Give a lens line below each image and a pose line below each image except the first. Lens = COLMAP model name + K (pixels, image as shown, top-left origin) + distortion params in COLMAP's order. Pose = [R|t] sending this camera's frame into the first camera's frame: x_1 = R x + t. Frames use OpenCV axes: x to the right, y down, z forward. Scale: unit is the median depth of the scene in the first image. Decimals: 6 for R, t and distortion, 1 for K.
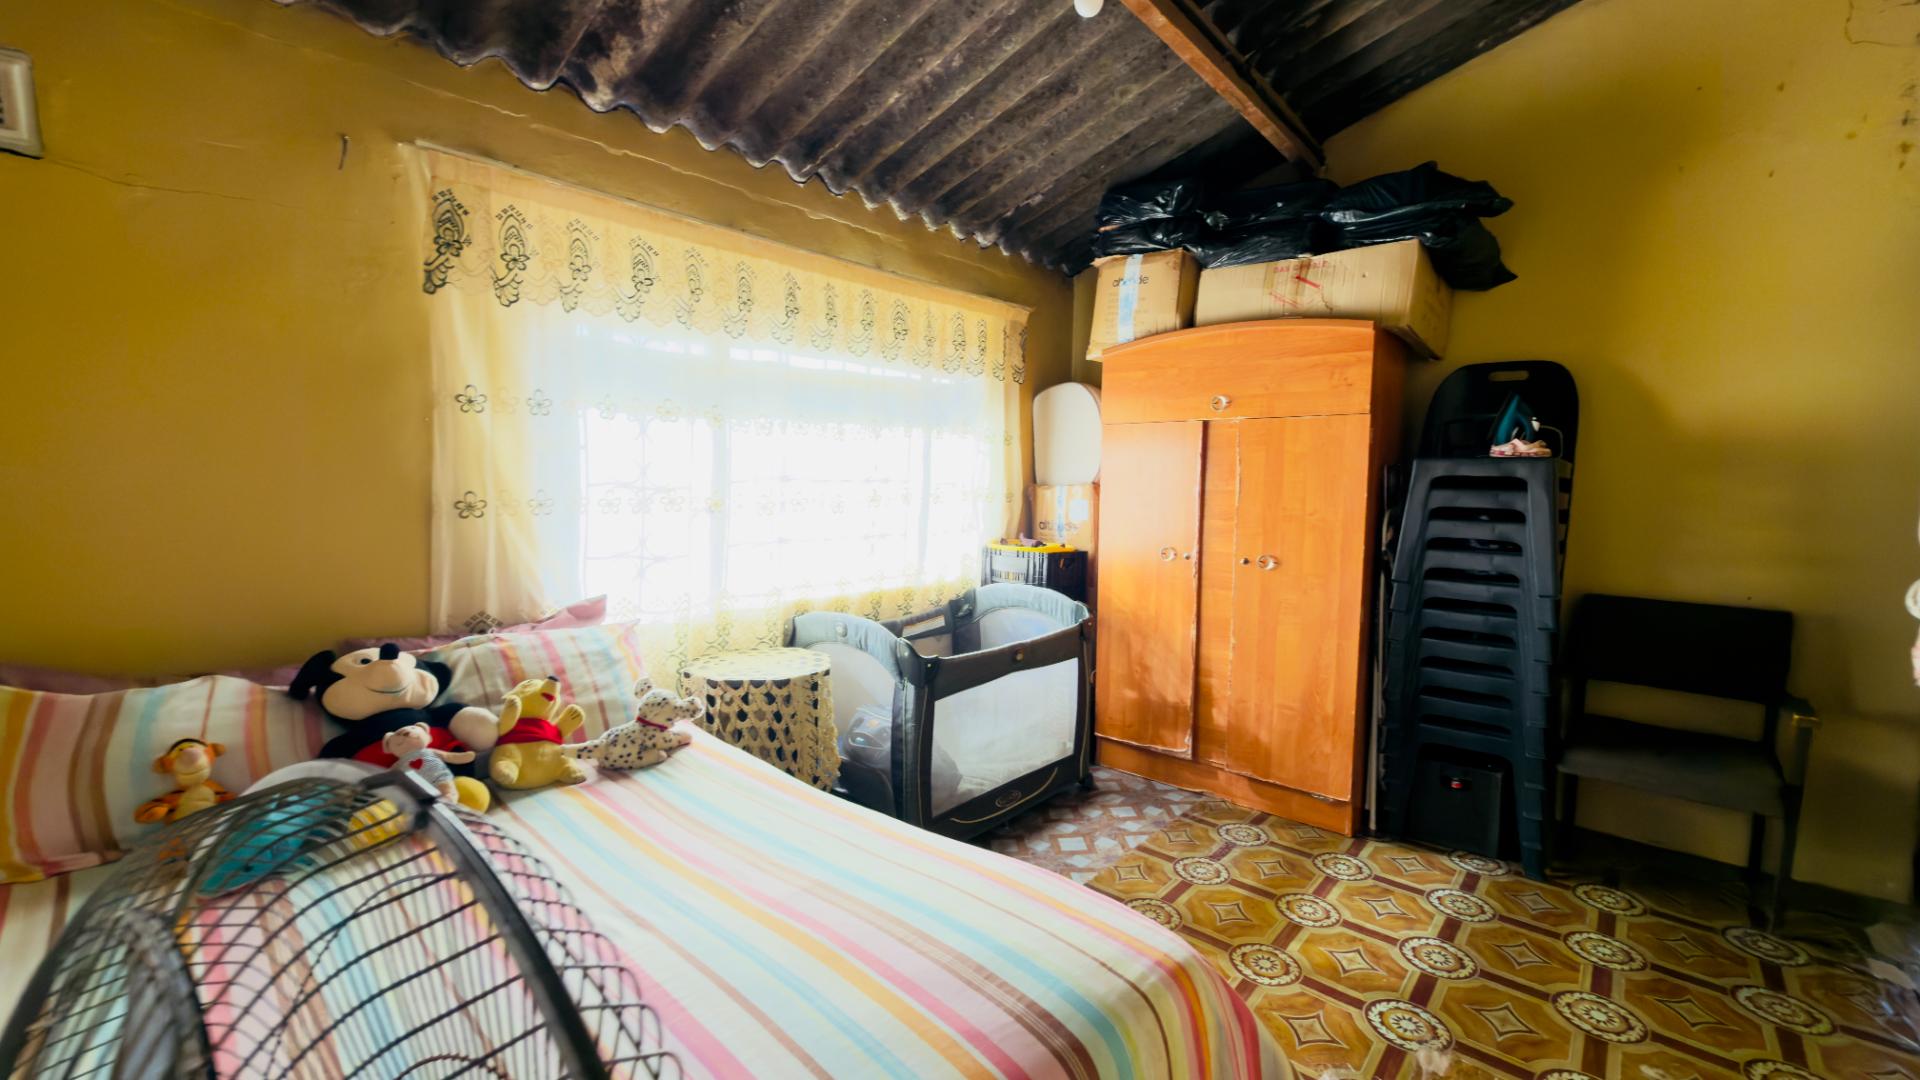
lens RADIAL K [[755.6, 0, 951.6], [0, 755.6, 548.6], [0, 0, 1]] dist [-0.002276, -0.000412]
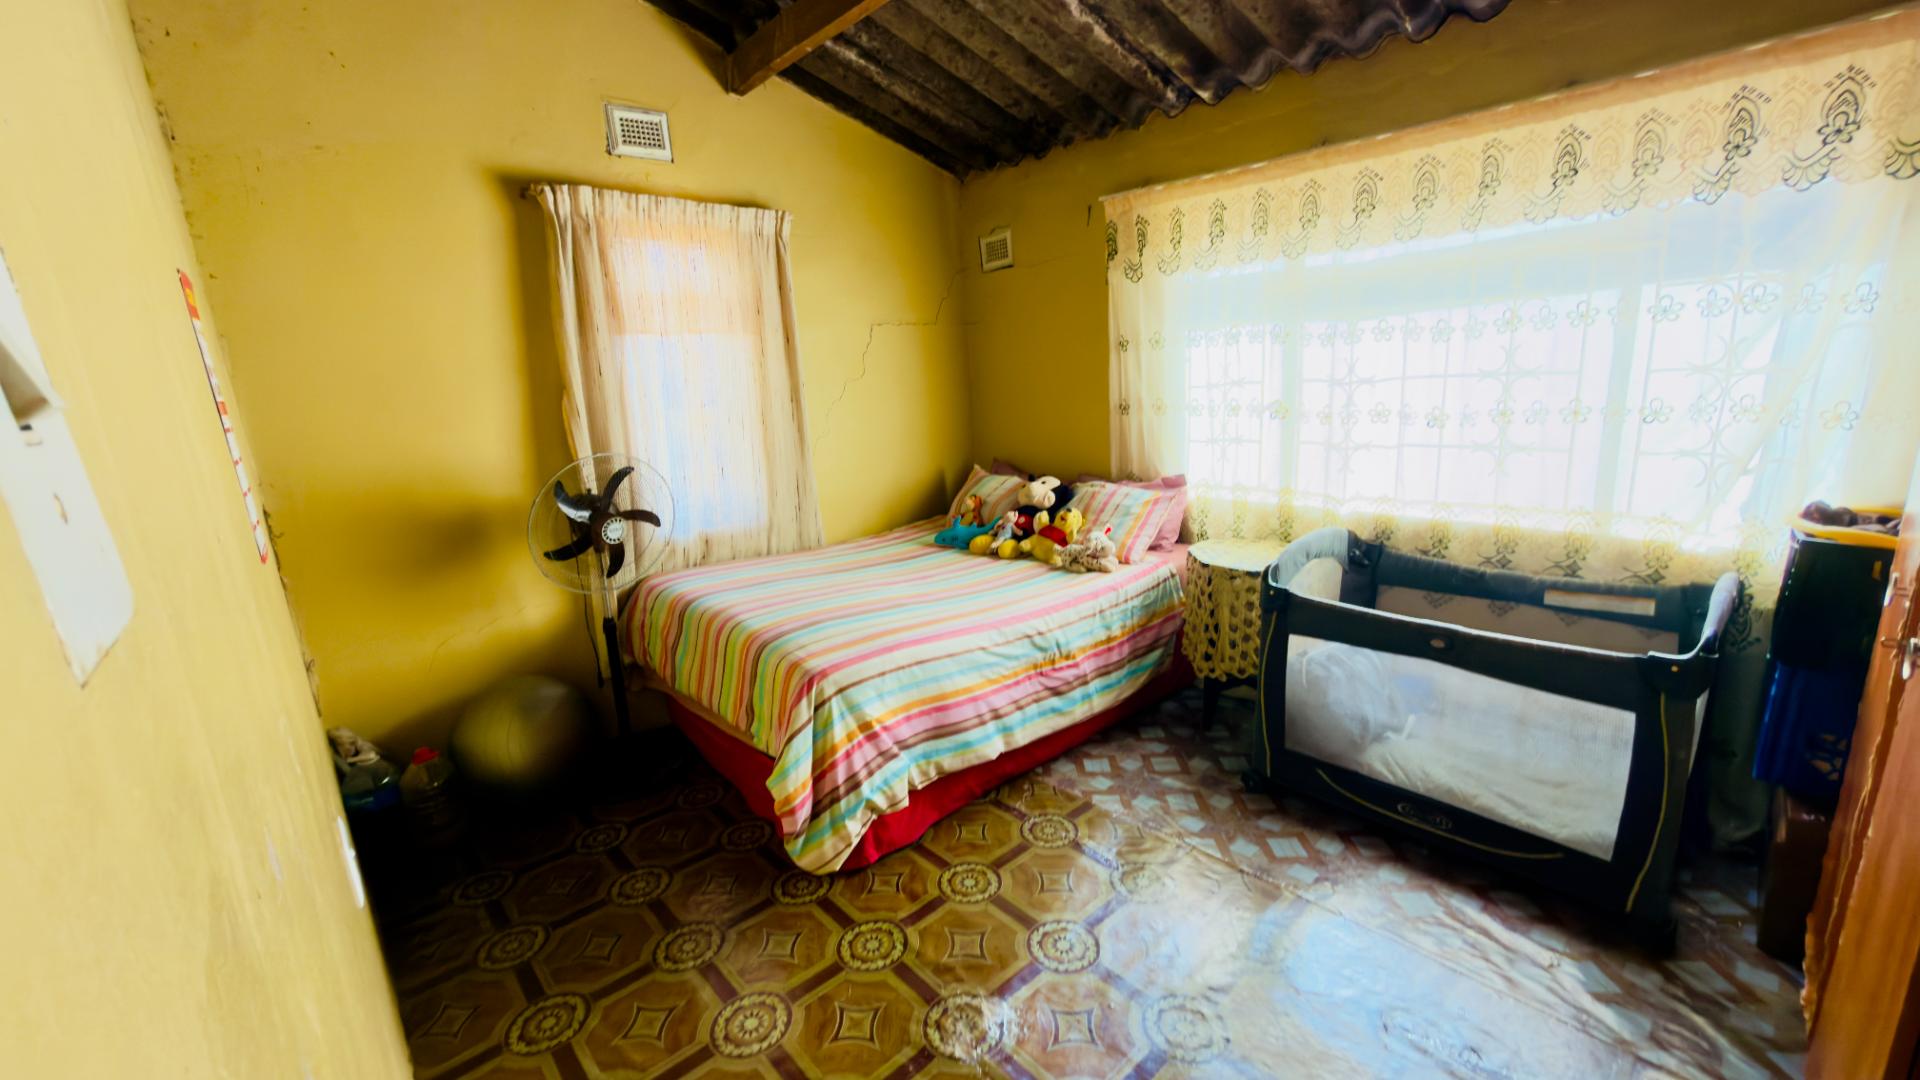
lens RADIAL K [[755.6, 0, 951.6], [0, 755.6, 548.6], [0, 0, 1]] dist [-0.002276, -0.000412]
pose [[-0.106010, 0.236891, -0.965735, 0.957681], [-0.039823, 0.969417, 0.242166, -0.123114], [0.993567, 0.064130, -0.093334, 0.672764]]
